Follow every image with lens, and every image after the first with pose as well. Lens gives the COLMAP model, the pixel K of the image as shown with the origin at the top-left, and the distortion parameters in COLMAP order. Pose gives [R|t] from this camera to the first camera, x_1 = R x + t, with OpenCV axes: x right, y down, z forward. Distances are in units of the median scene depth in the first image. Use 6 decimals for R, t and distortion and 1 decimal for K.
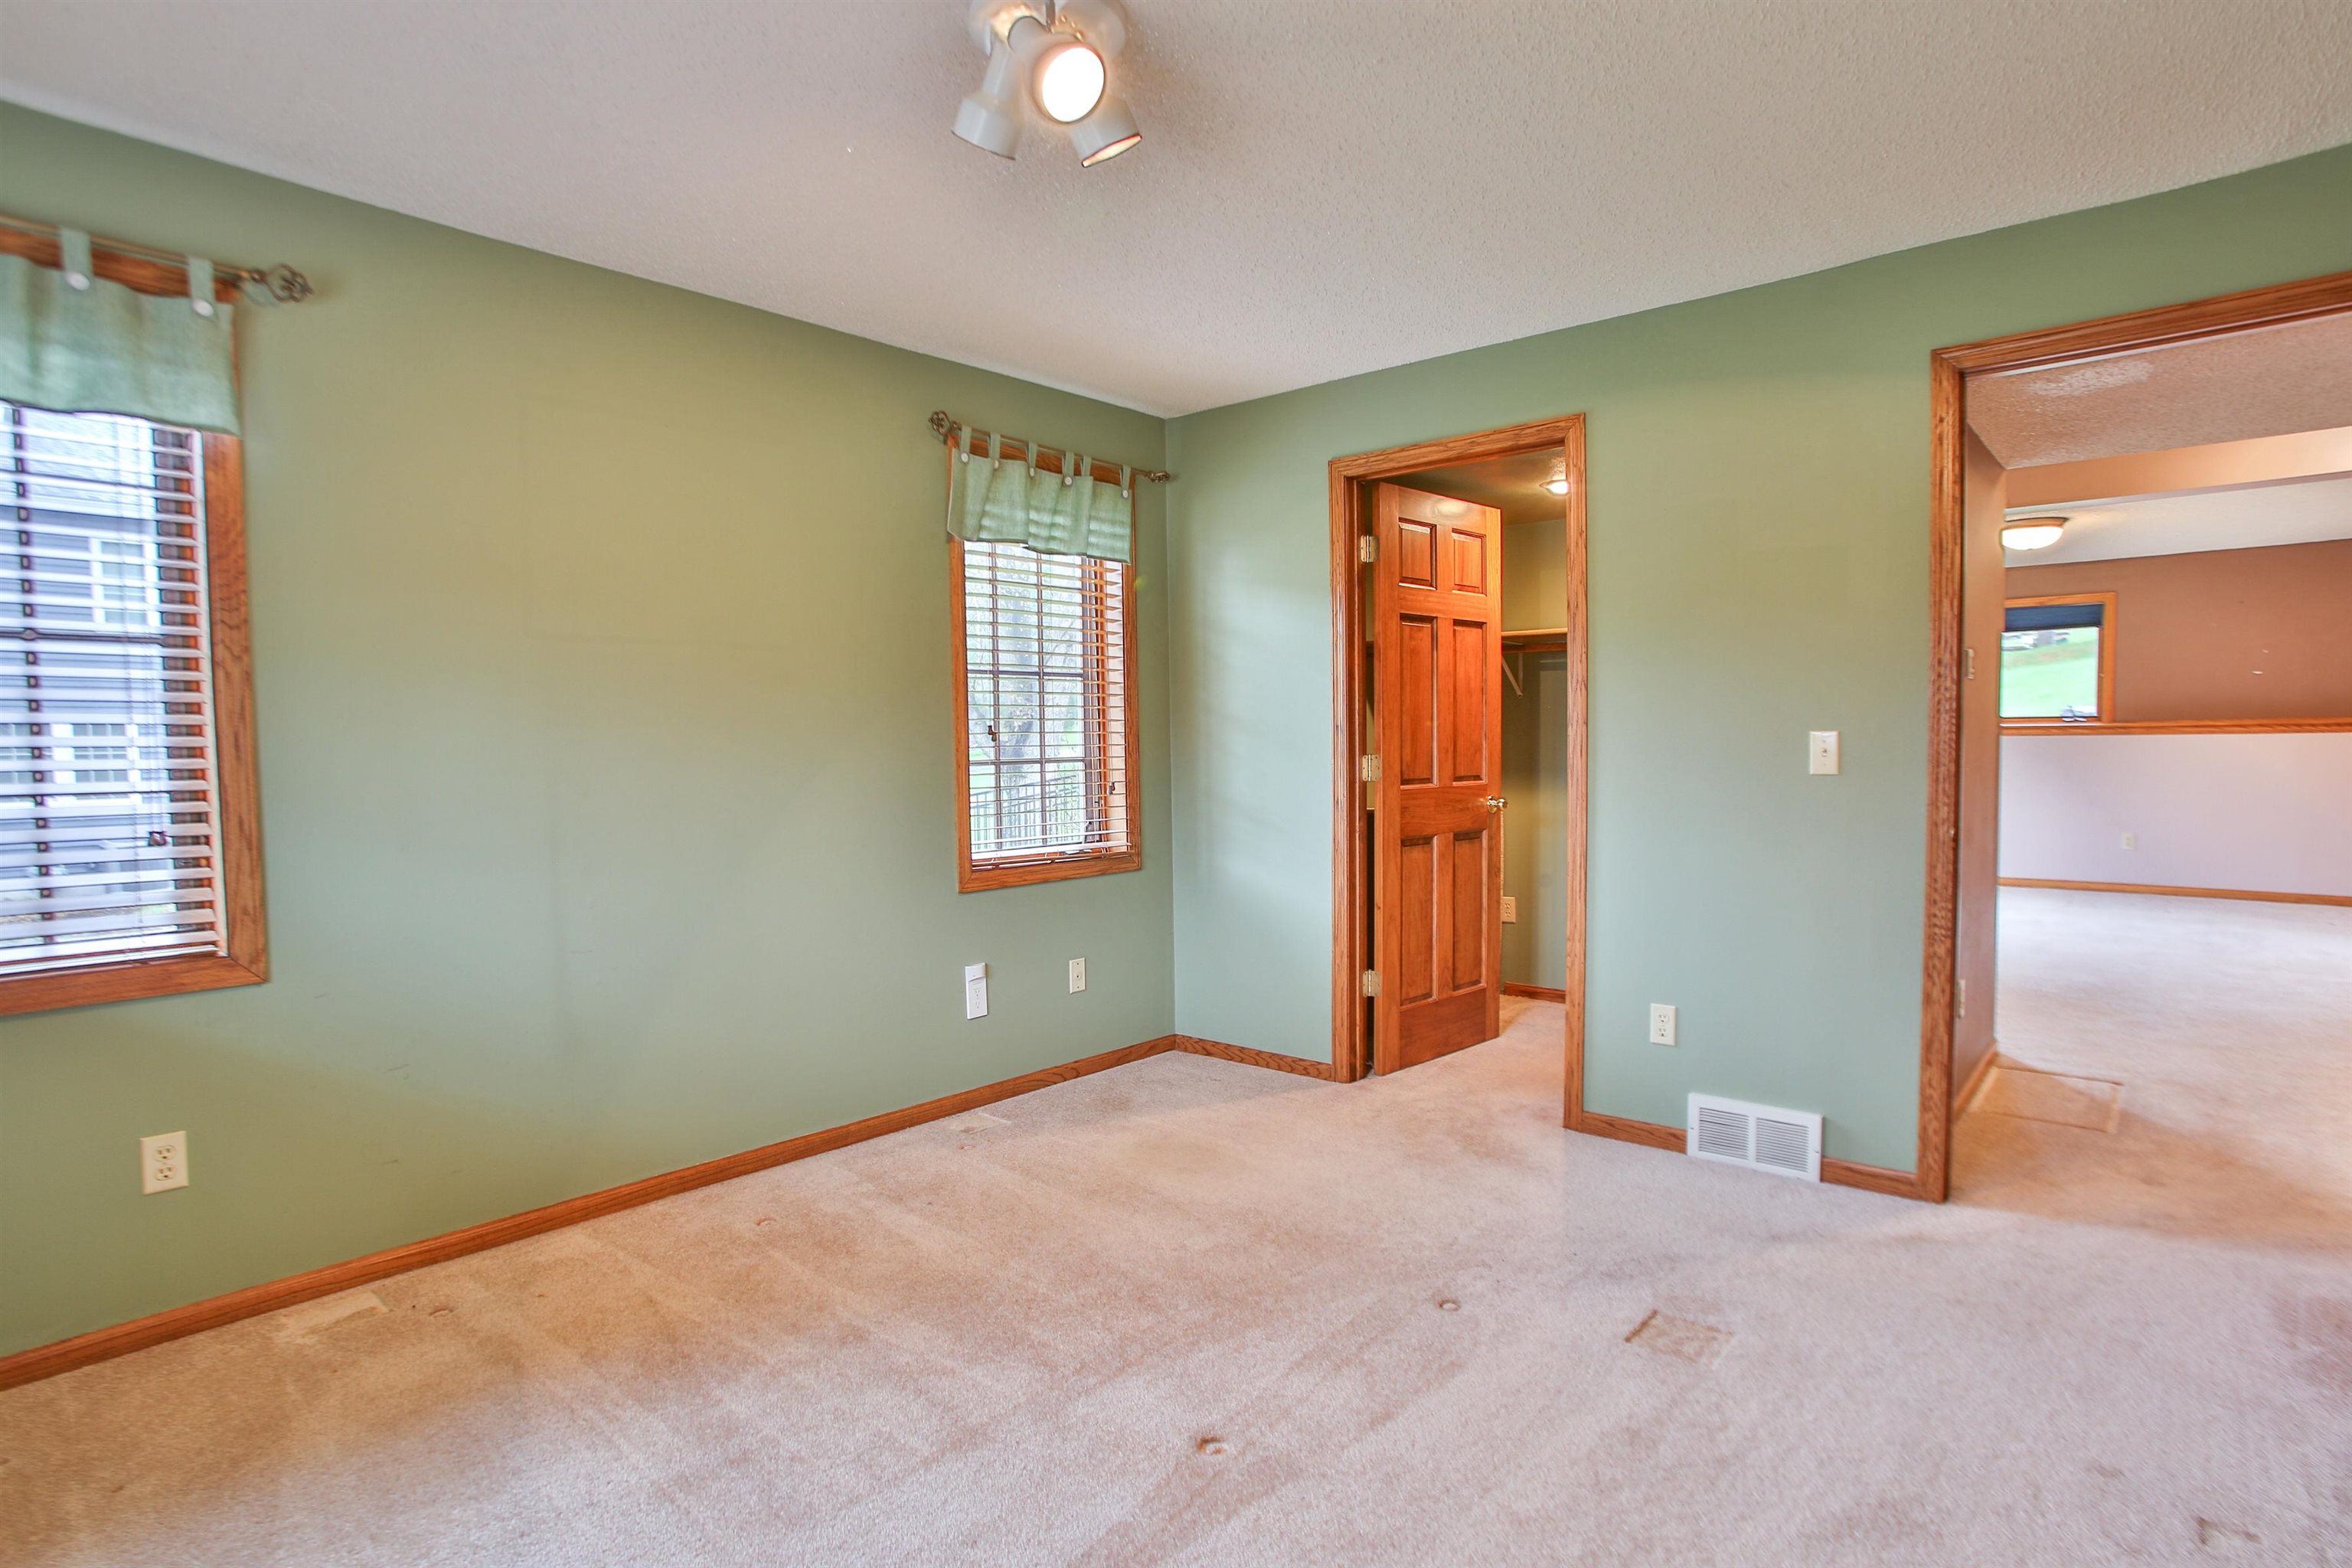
lens RADIAL K [[1203.6, 0, 1166.6], [0, 1203.6, 783.7], [0, 0, 1]] dist [-0.062549, 0.028302]
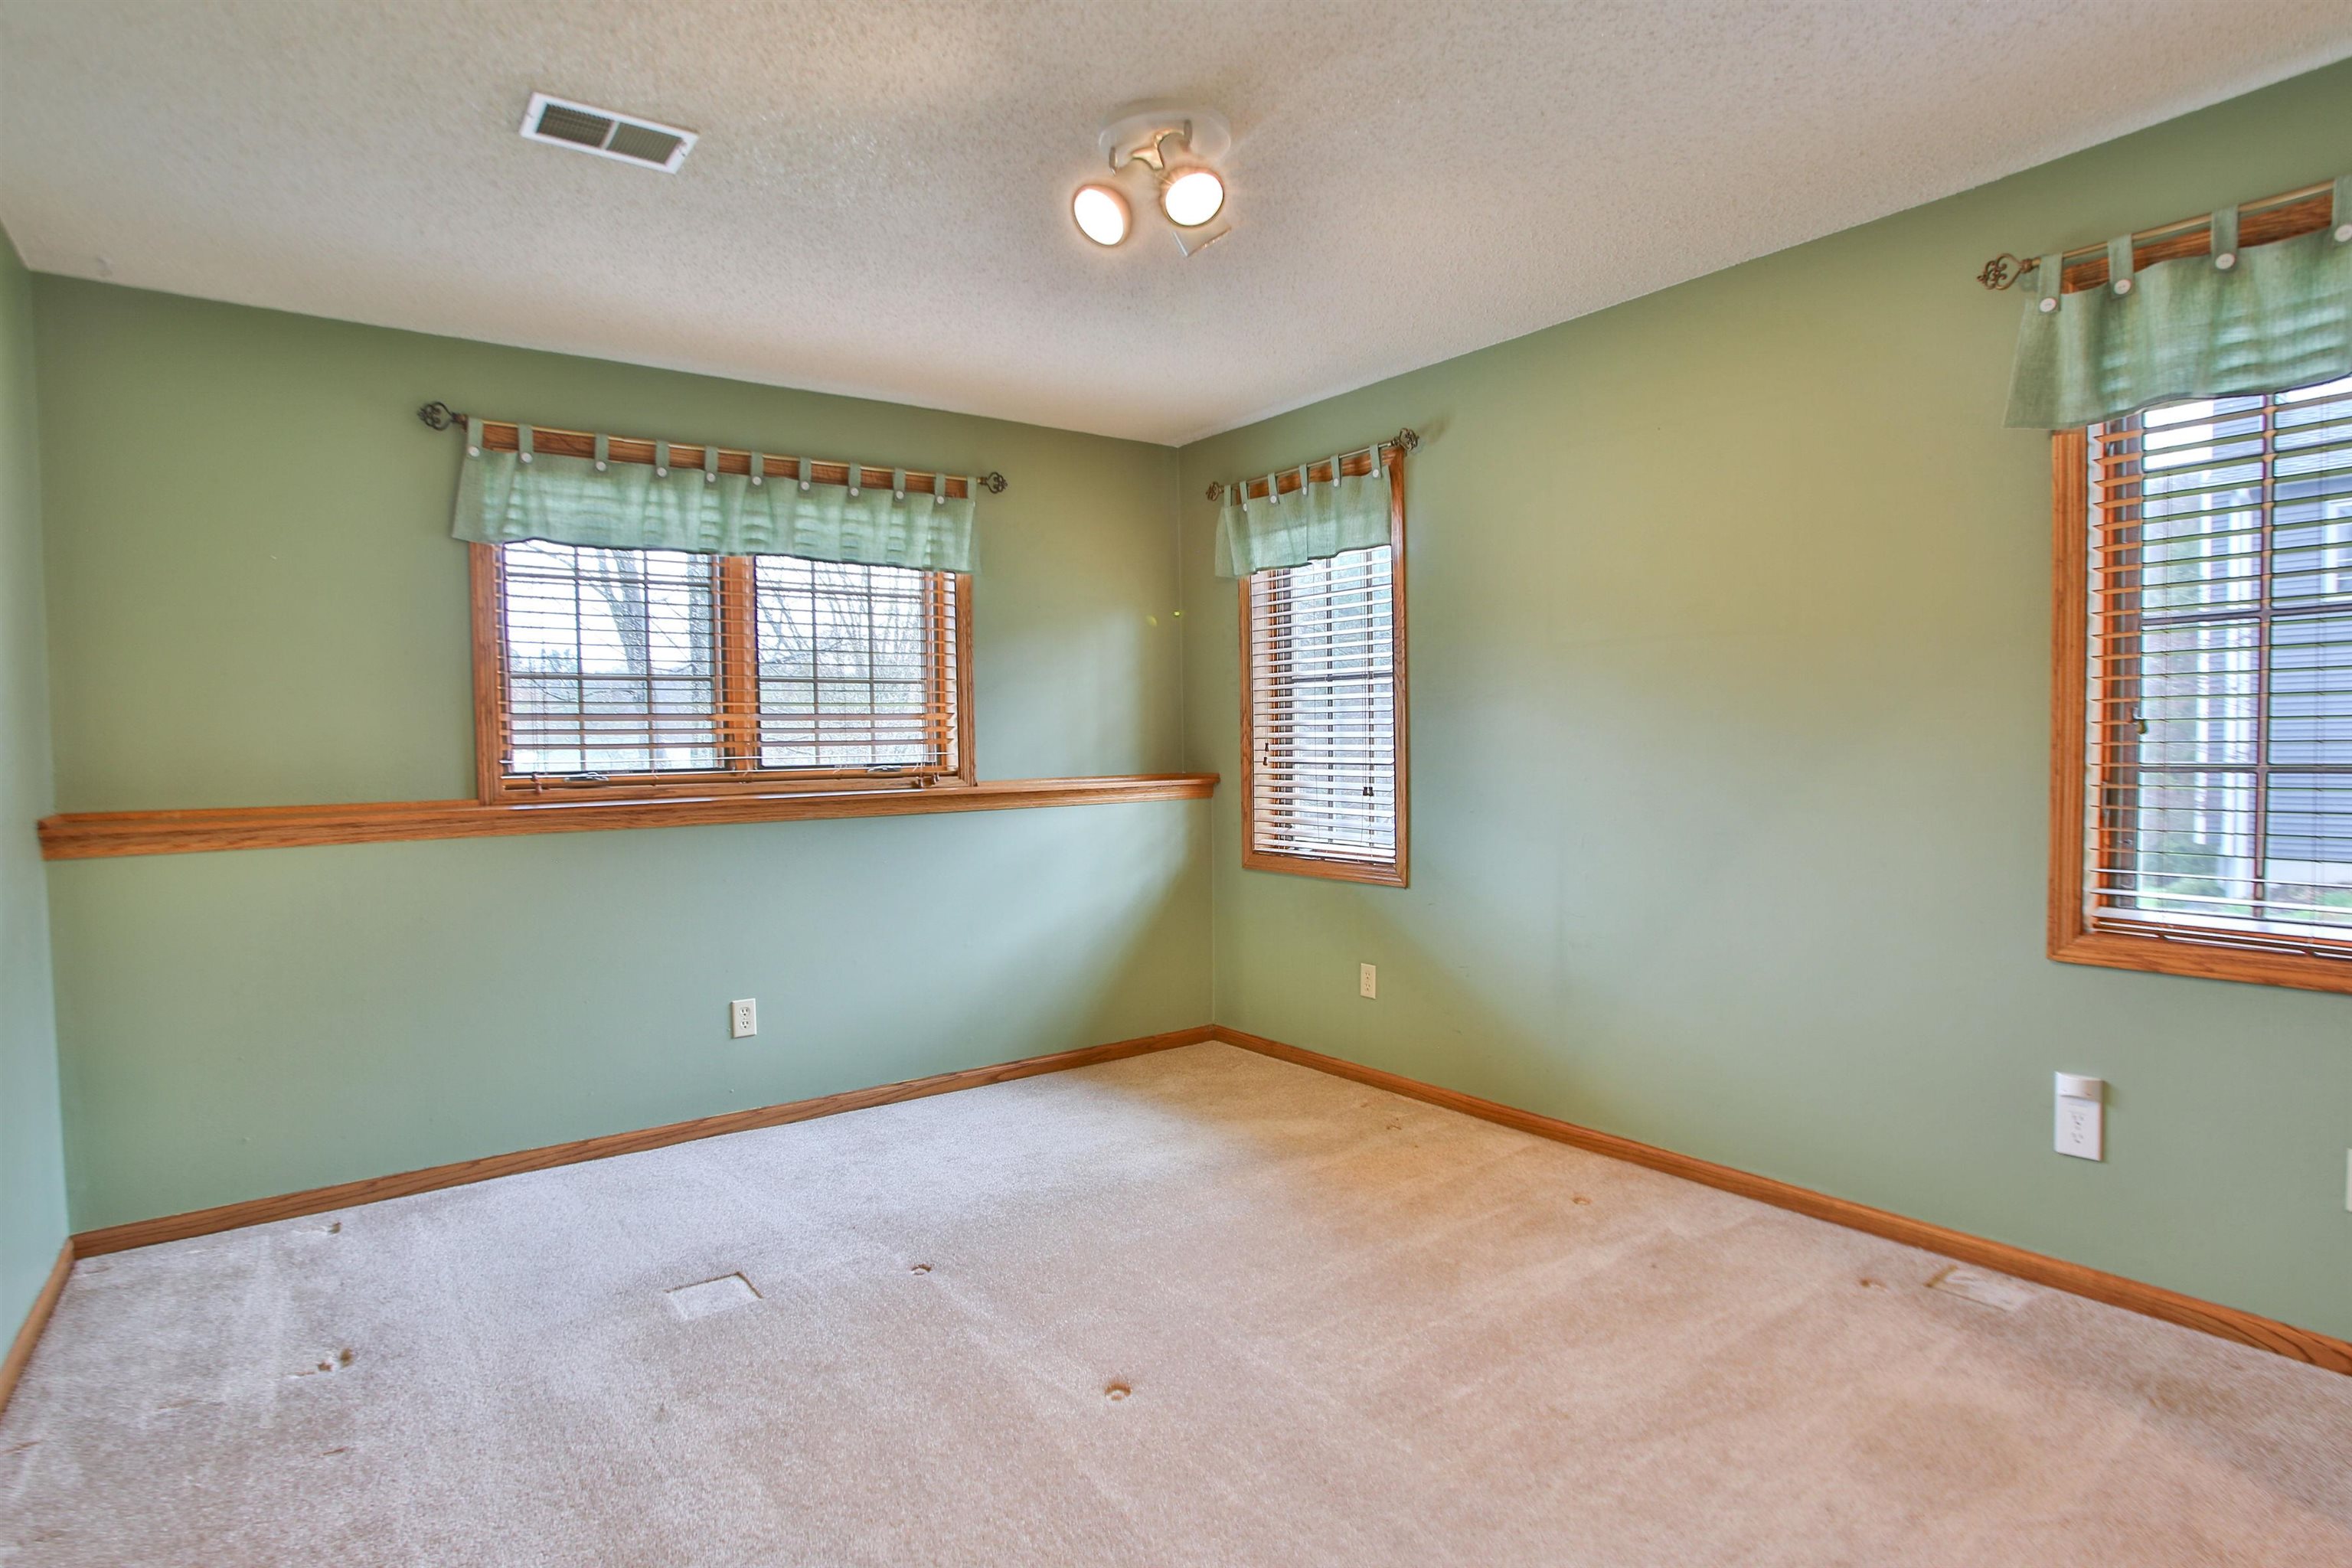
lens RADIAL K [[1203.6, 0, 1166.6], [0, 1203.6, 783.7], [0, 0, 1]] dist [-0.062549, 0.028302]
pose [[-0.197552, 0.045884, -0.979218, 0.689857], [-0.023060, 0.998410, 0.051436, -0.036488], [0.980021, 0.032742, -0.196180, 0.793453]]
